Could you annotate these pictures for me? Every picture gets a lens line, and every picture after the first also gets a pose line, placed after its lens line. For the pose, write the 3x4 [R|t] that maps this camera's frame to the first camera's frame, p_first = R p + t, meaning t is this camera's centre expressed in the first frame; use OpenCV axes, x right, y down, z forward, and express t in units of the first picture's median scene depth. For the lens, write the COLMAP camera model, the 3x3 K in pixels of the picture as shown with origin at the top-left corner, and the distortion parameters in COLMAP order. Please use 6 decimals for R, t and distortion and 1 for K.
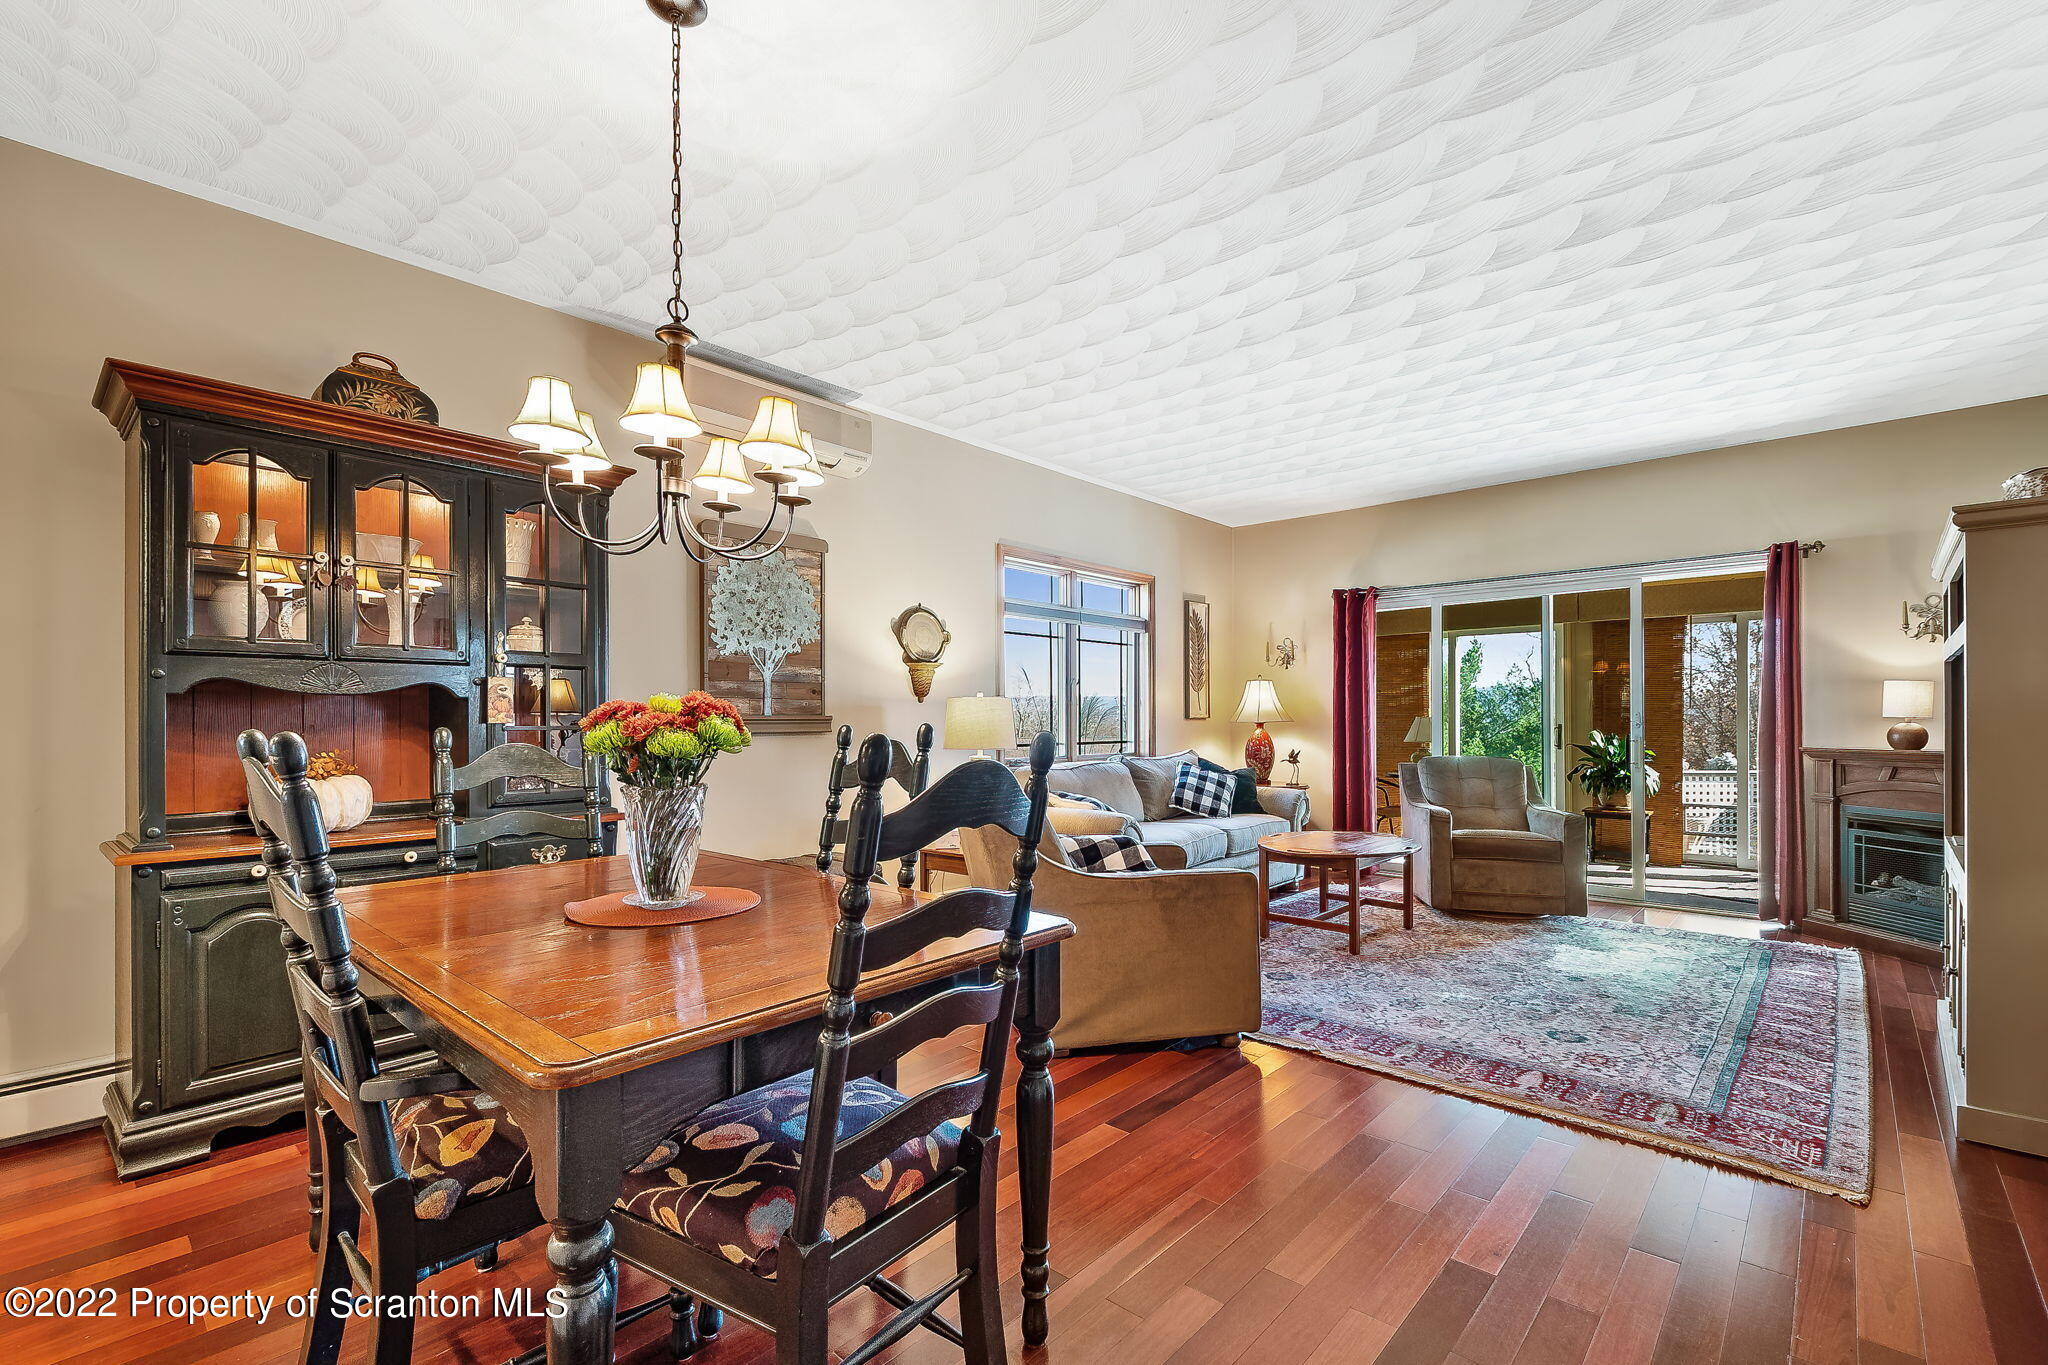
lens RADIAL K [[890.5, 0, 1003.9], [0, 890.5, 722.5], [0, 0, 1]] dist [0.013510, -0.000246]
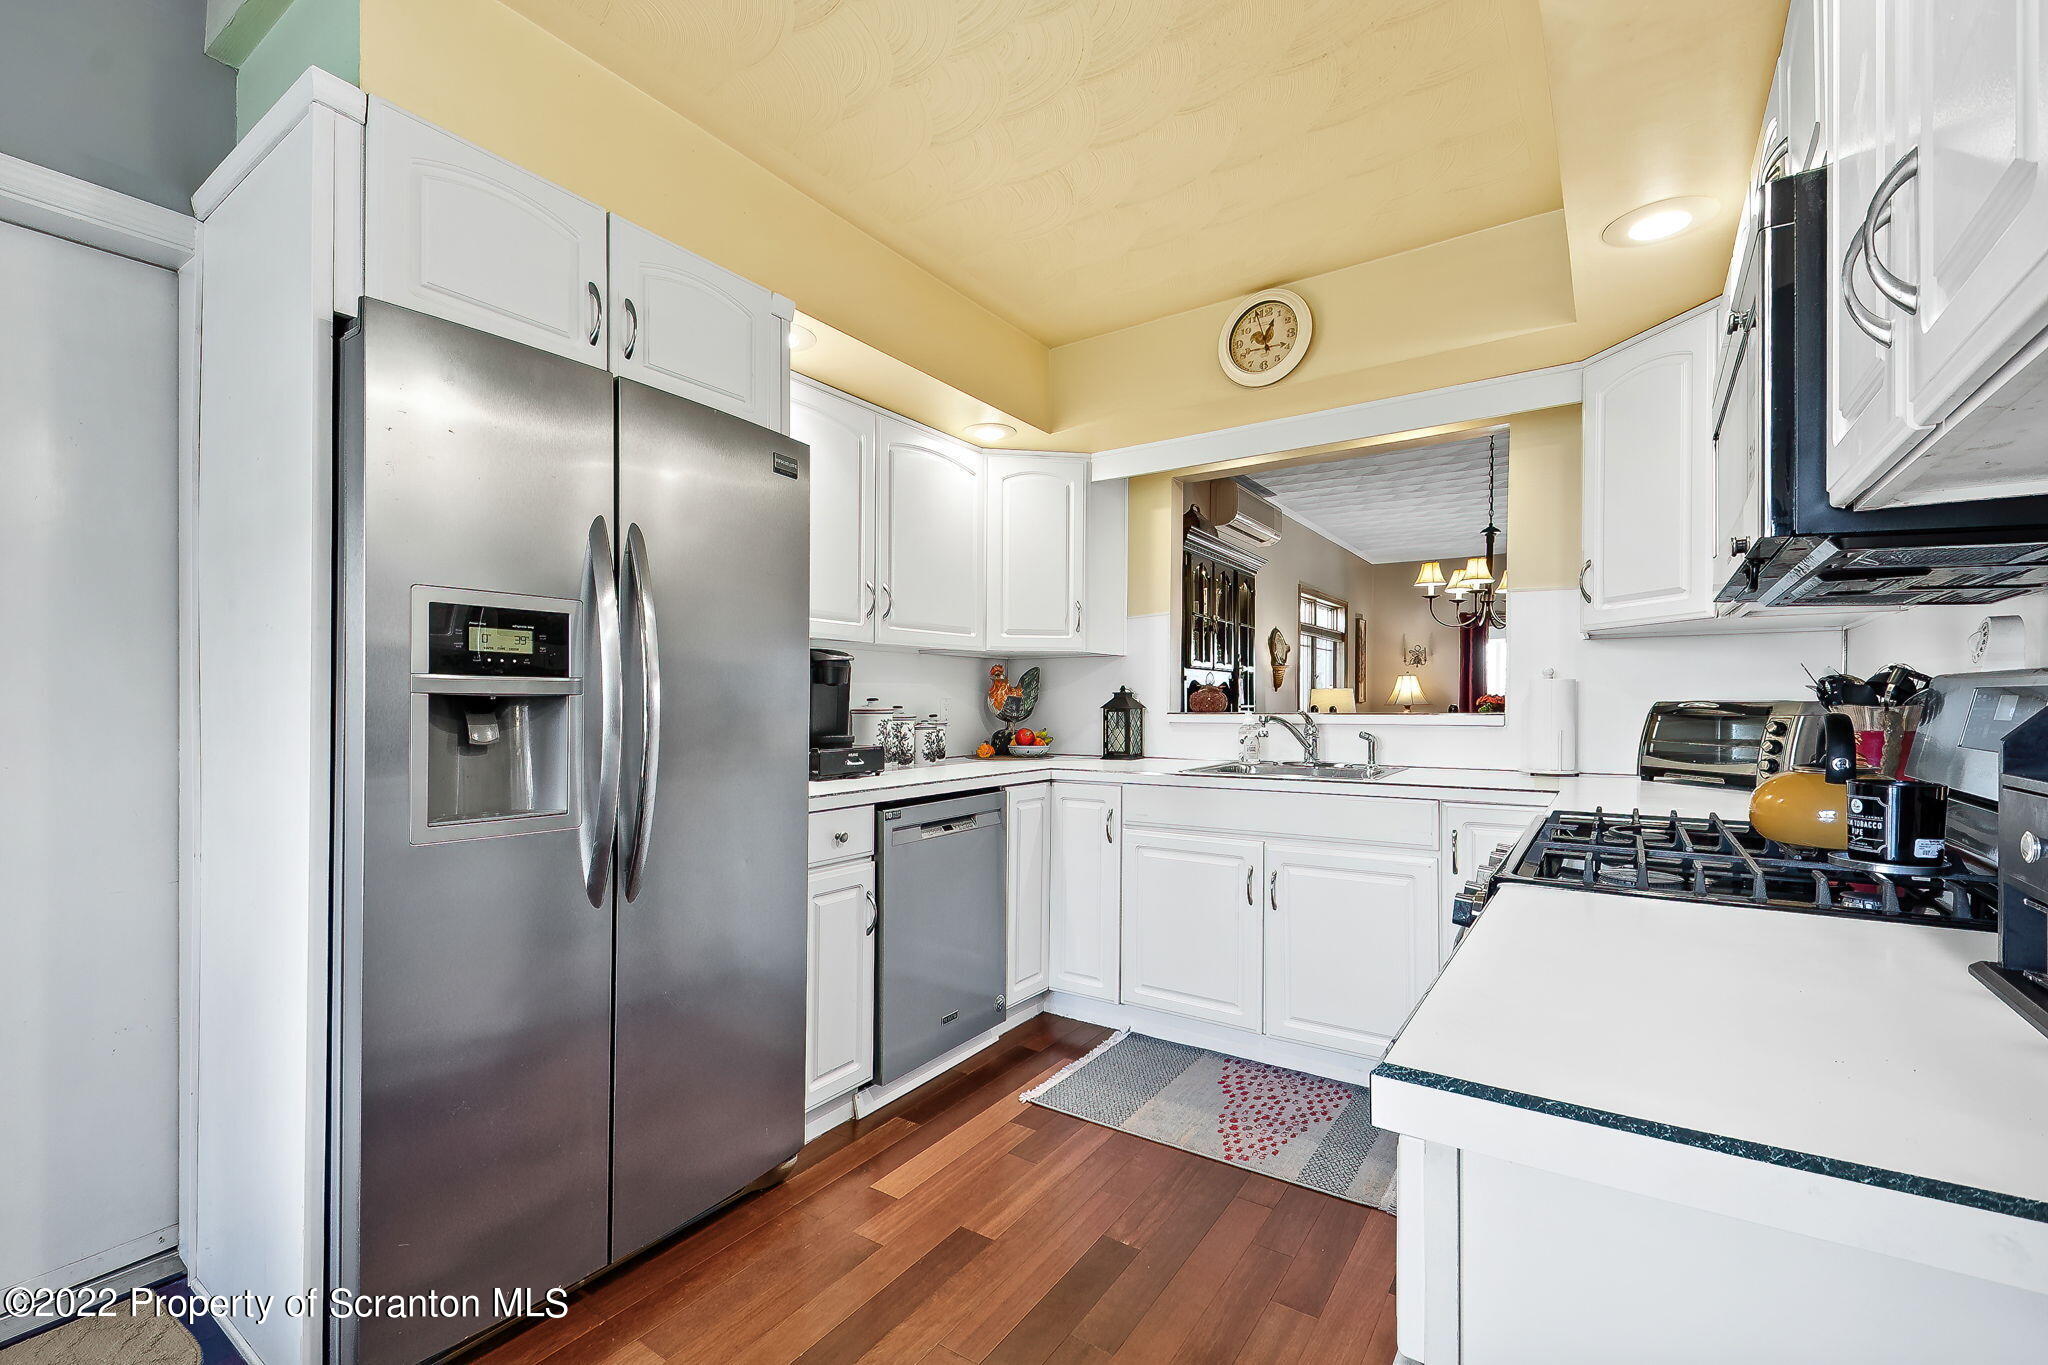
lens RADIAL K [[883.0, 0, 1024.0], [0, 883.0, 682.5], [0, 0, 1]] dist [0.000420, -0.000344]
pose [[0.986350, -0.000311, 0.164663, -0.844509], [0.005038, 0.999587, -0.028294, -0.002348], [-0.164586, 0.028738, 0.985944, -0.420422]]
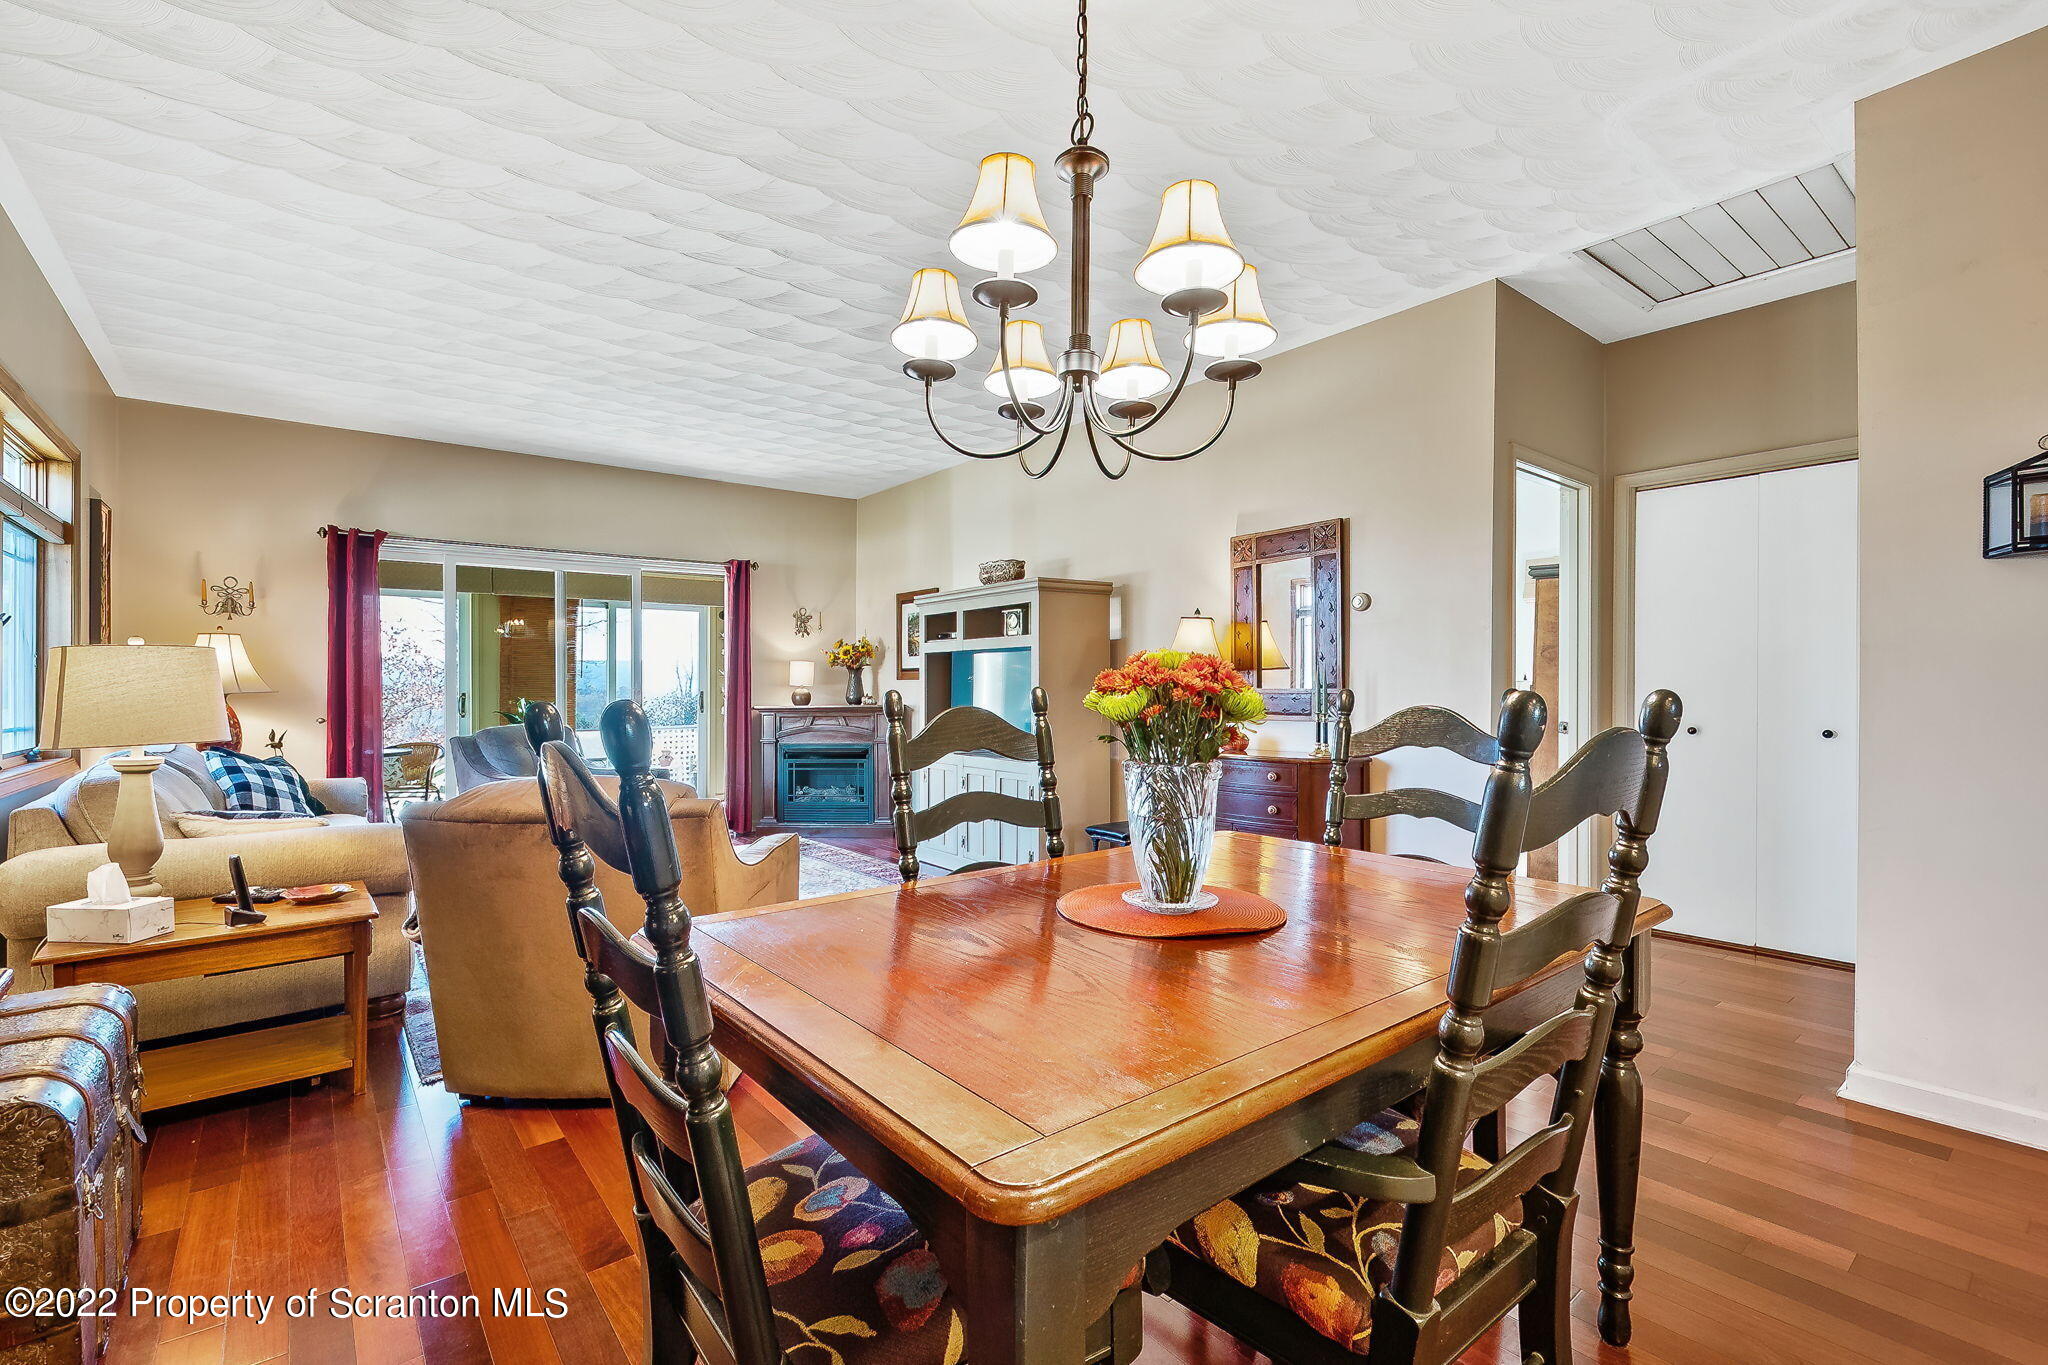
lens RADIAL K [[883.0, 0, 1024.0], [0, 883.0, 682.5], [0, 0, 1]] dist [0.000420, -0.000344]
pose [[0.138362, -0.001315, 0.990381, -0.495178], [0.009462, 0.999955, 0.000006, -0.007175], [-0.990336, 0.009371, 0.138368, 0.448189]]
